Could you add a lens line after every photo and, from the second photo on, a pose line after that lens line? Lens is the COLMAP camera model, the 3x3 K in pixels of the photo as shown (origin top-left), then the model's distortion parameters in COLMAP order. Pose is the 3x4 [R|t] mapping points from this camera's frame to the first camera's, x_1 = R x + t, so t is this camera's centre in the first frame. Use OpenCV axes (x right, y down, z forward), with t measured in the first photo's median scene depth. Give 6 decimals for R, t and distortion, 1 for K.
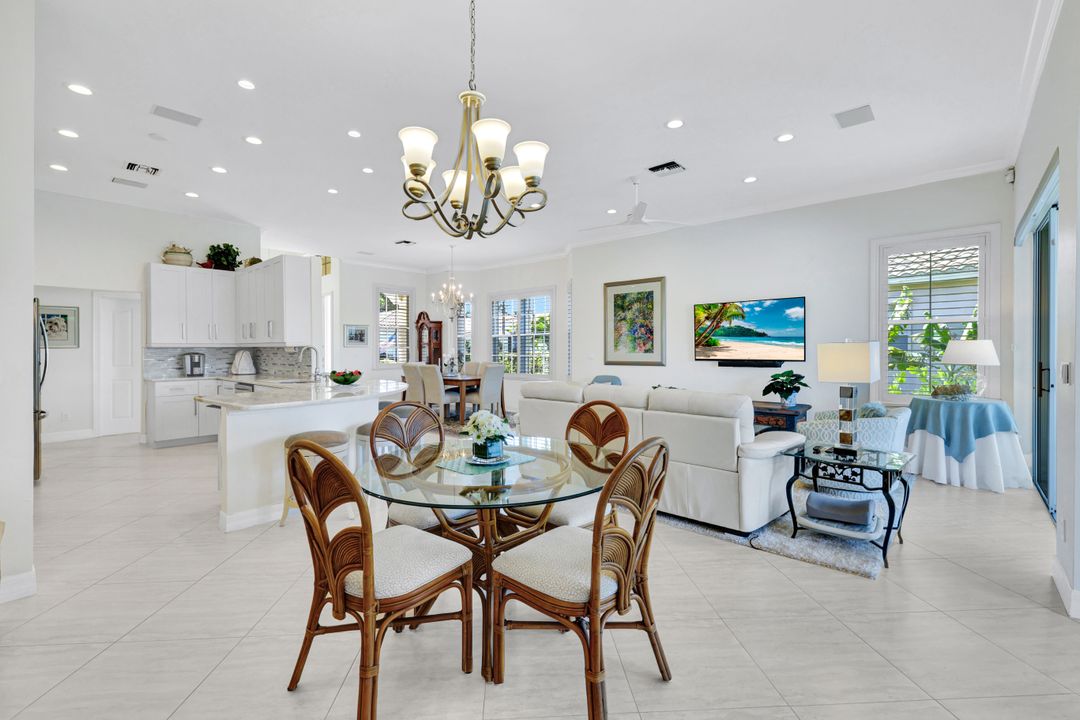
lens RADIAL K [[466.7, 0, 541.2], [0, 466.7, 351.0], [0, 0, 1]] dist [-0.000172, -0.000050]
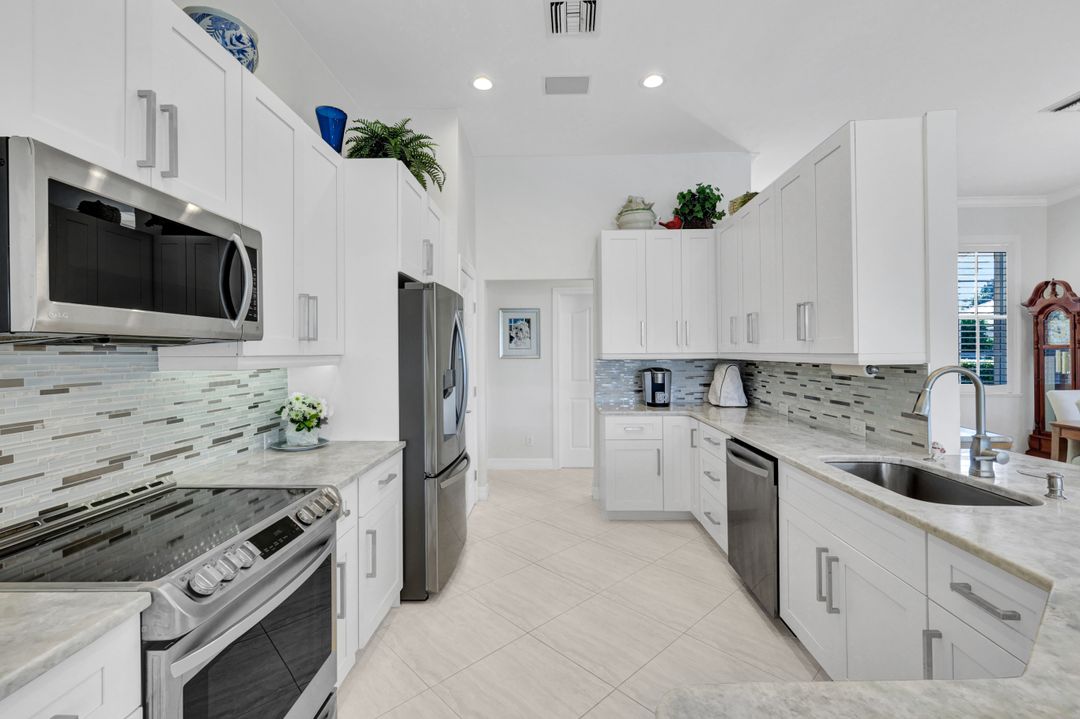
lens RADIAL K [[466.7, 0, 543.6], [0, 466.7, 351.1], [0, 0, 1]] dist [-0.000172, -0.000050]
pose [[0.640056, -0.001697, -0.768327, -0.361441], [0.000713, 0.999998, -0.001615, -0.017978], [0.768328, 0.000486, 0.640056, 0.485216]]
